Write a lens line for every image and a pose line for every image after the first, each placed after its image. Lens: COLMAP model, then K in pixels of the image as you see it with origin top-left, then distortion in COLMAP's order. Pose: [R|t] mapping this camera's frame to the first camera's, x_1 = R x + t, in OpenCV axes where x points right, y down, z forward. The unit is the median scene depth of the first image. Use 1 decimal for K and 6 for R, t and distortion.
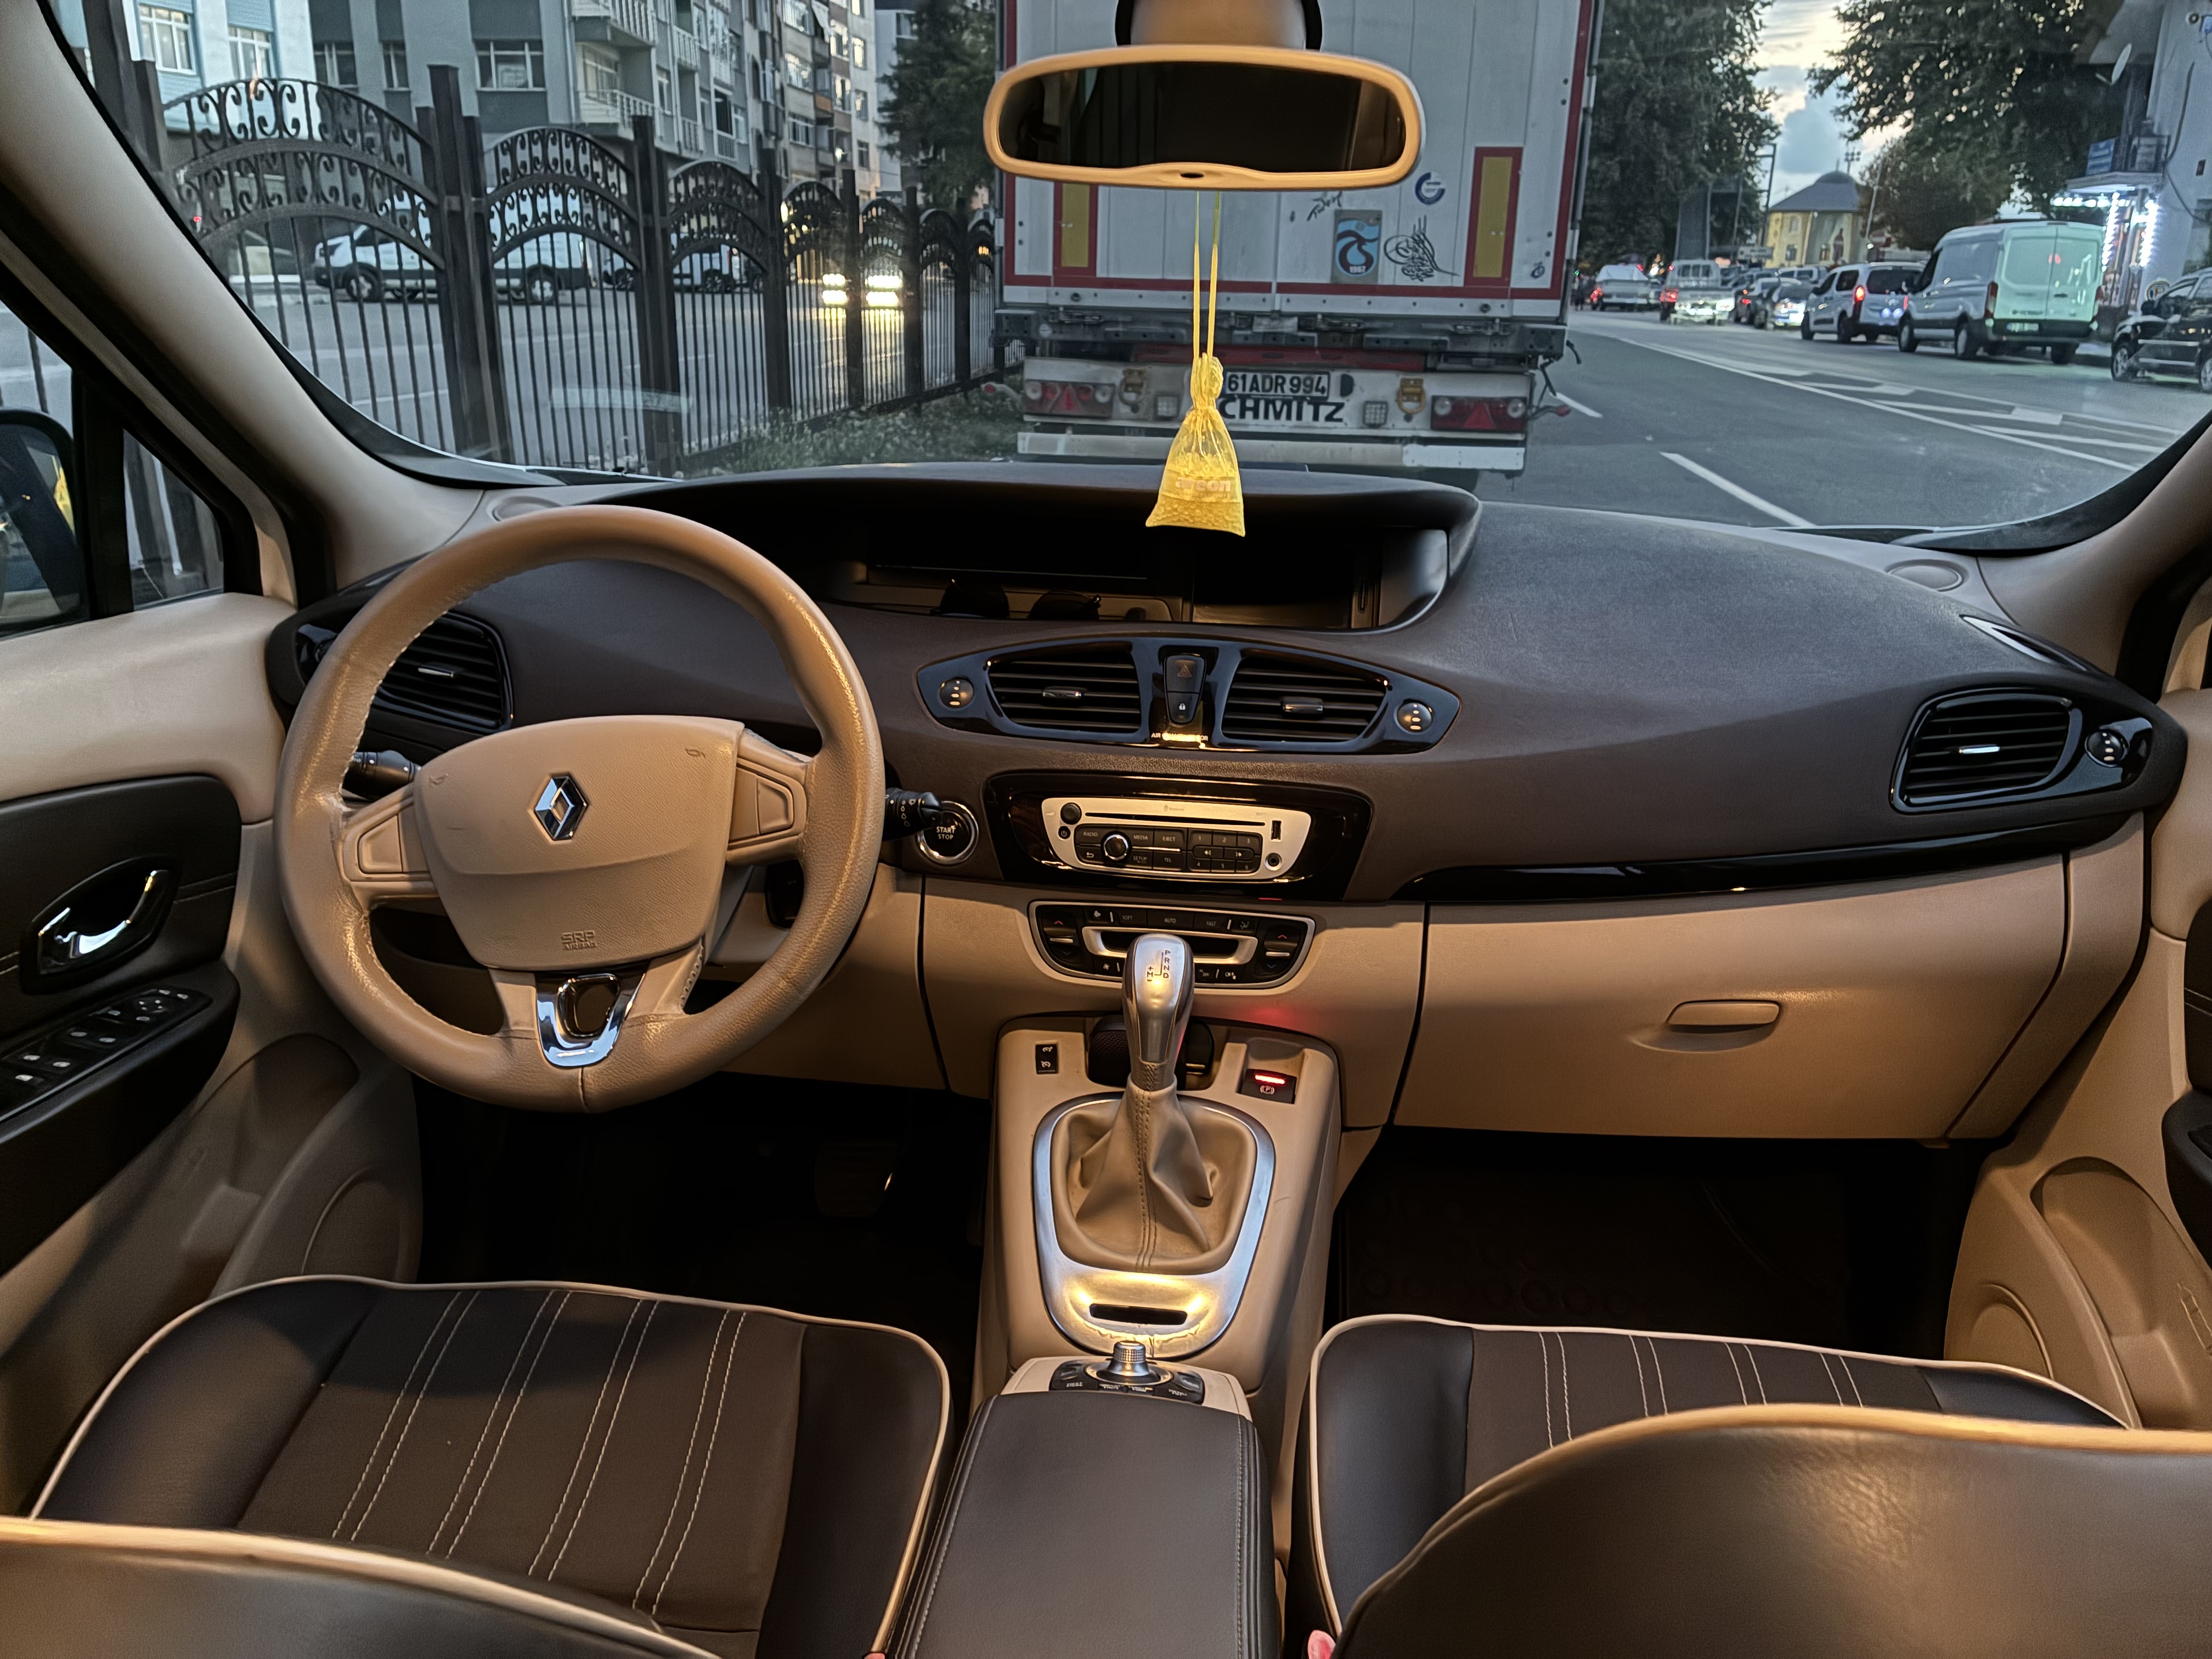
lens RADIAL K [[1553.4, 0, 1134.0], [0, 1553.4, 829.4], [0, 0, 1]] dist [0.002223, -0.093961]
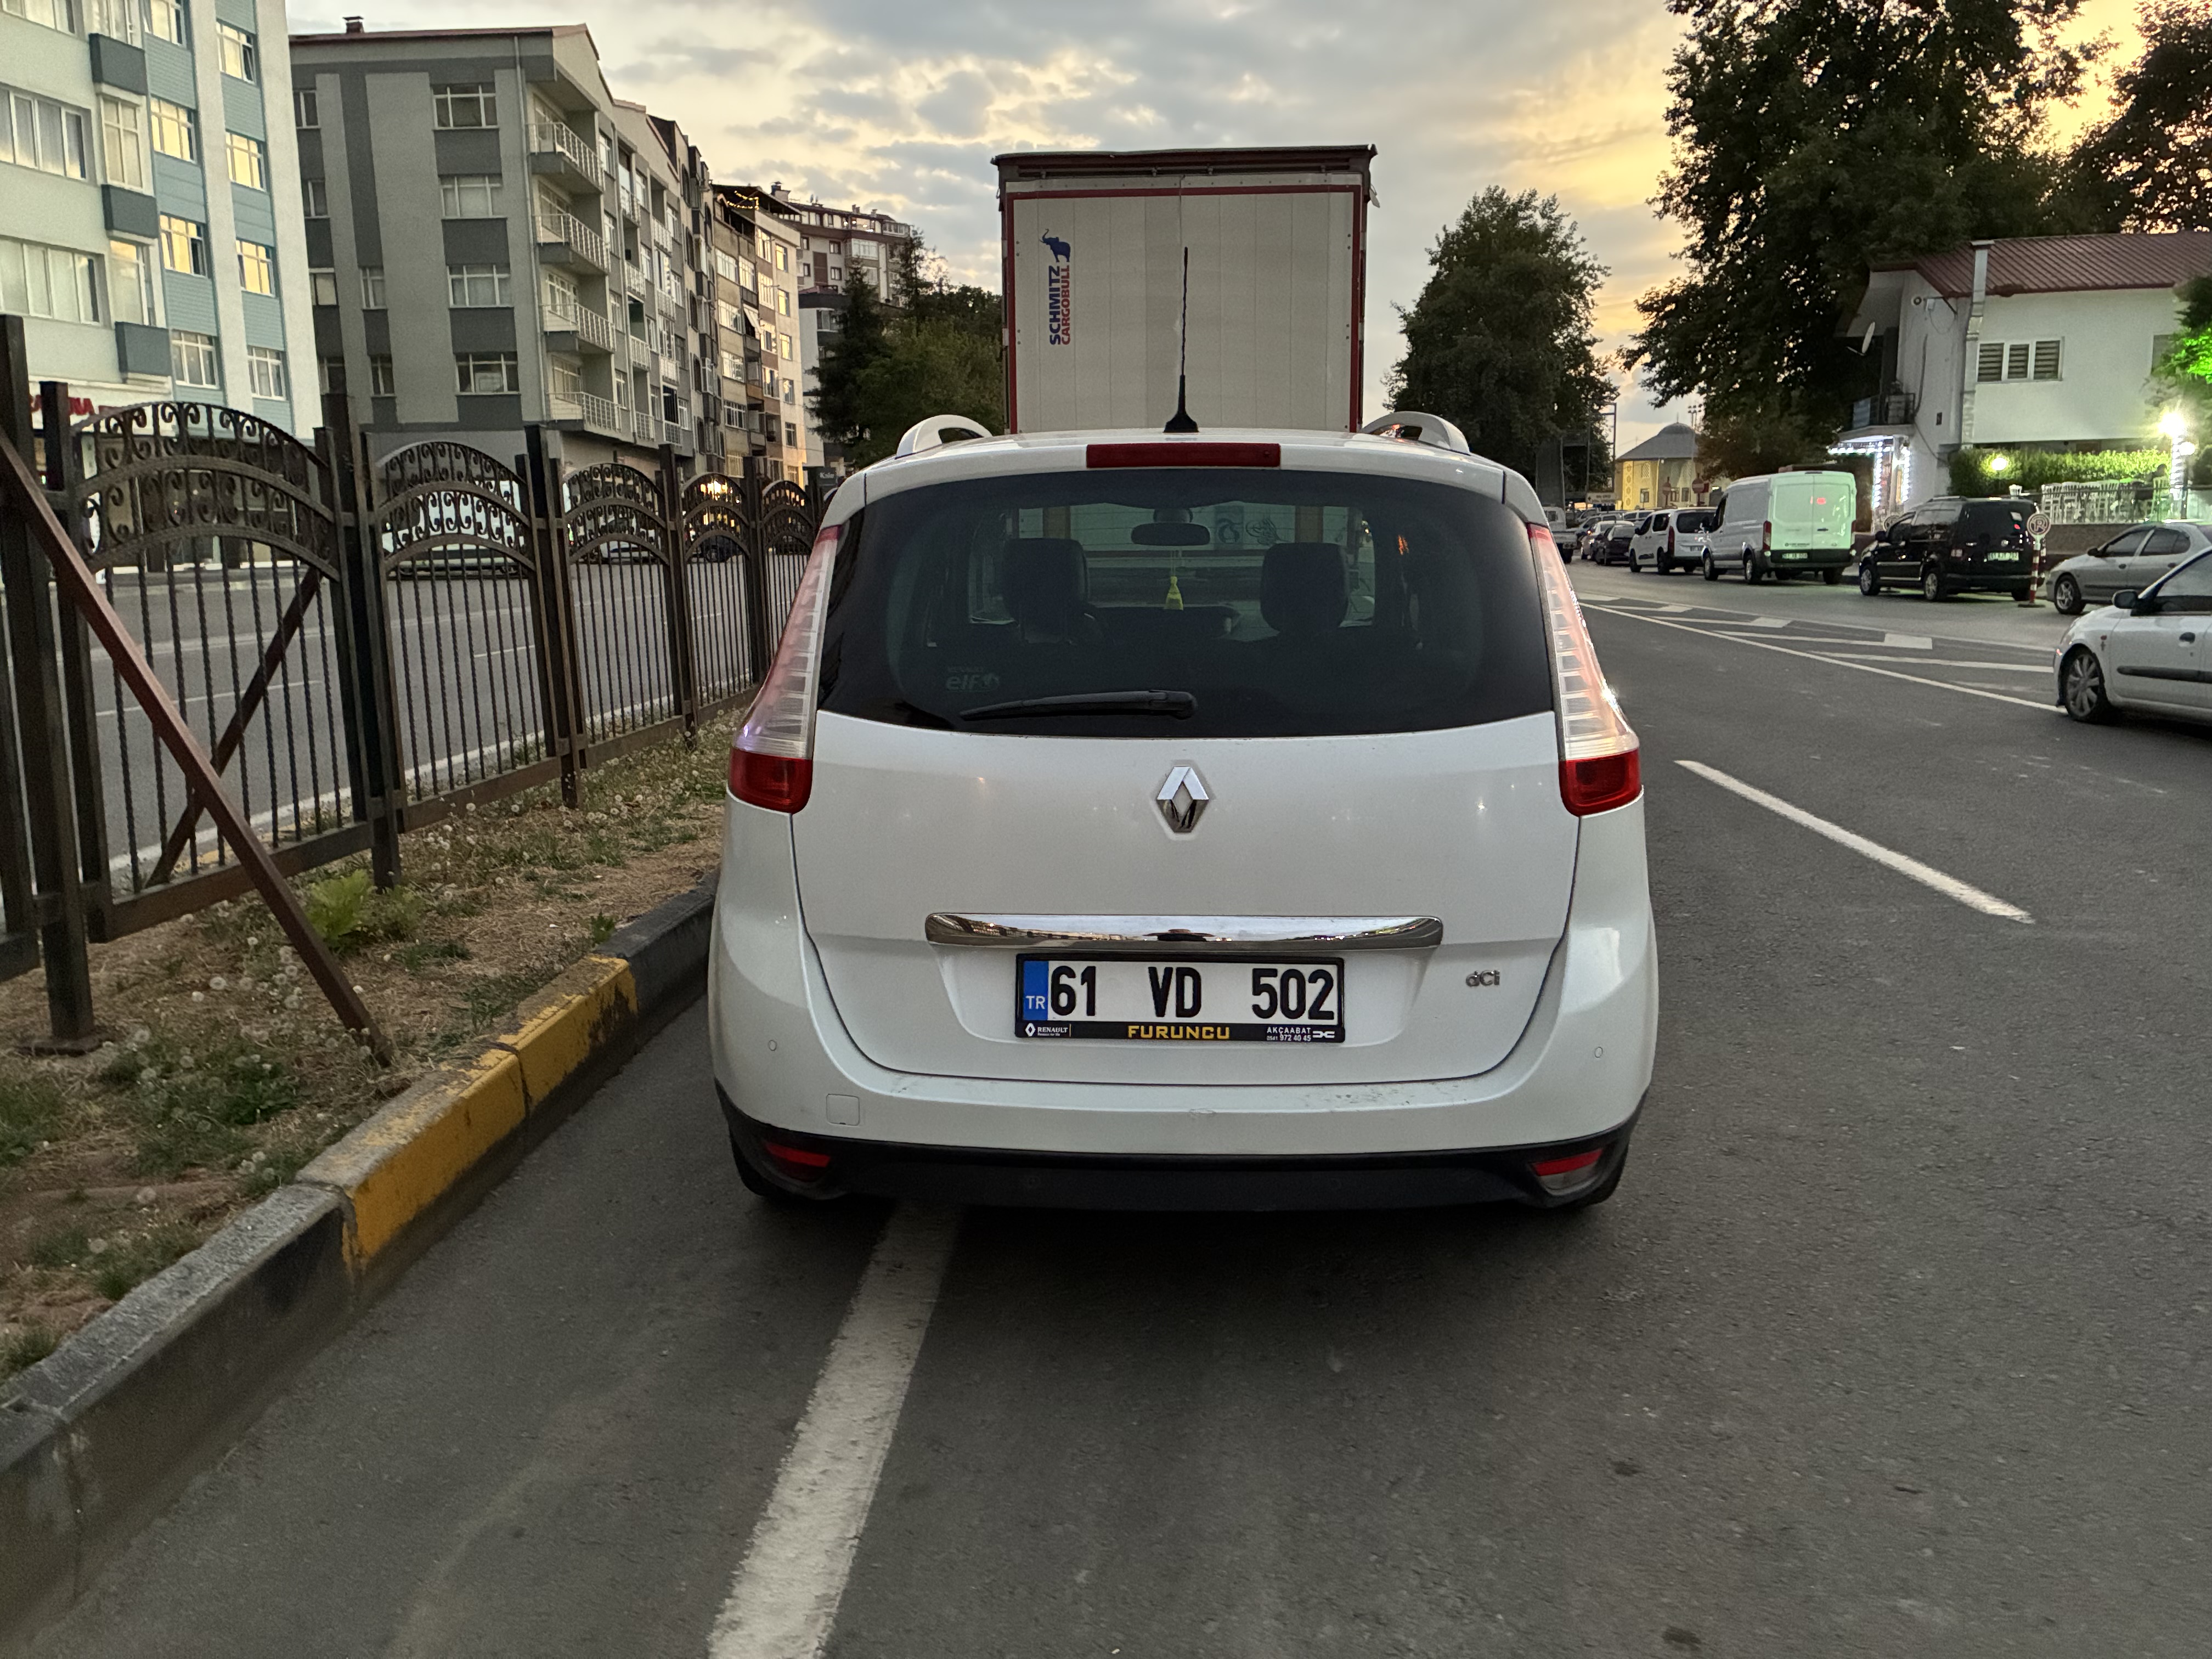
lens RADIAL K [[1682.8, 0, 1106.0], [0, 1682.8, 829.5], [0, 0, 1]] dist [-0.171808, 0.000231]
pose [[0.998493, -0.036581, 0.040911, -0.014056], [0.042755, 0.985871, -0.161956, 0.043015], [-0.034408, 0.163461, 0.985950, -0.132621]]
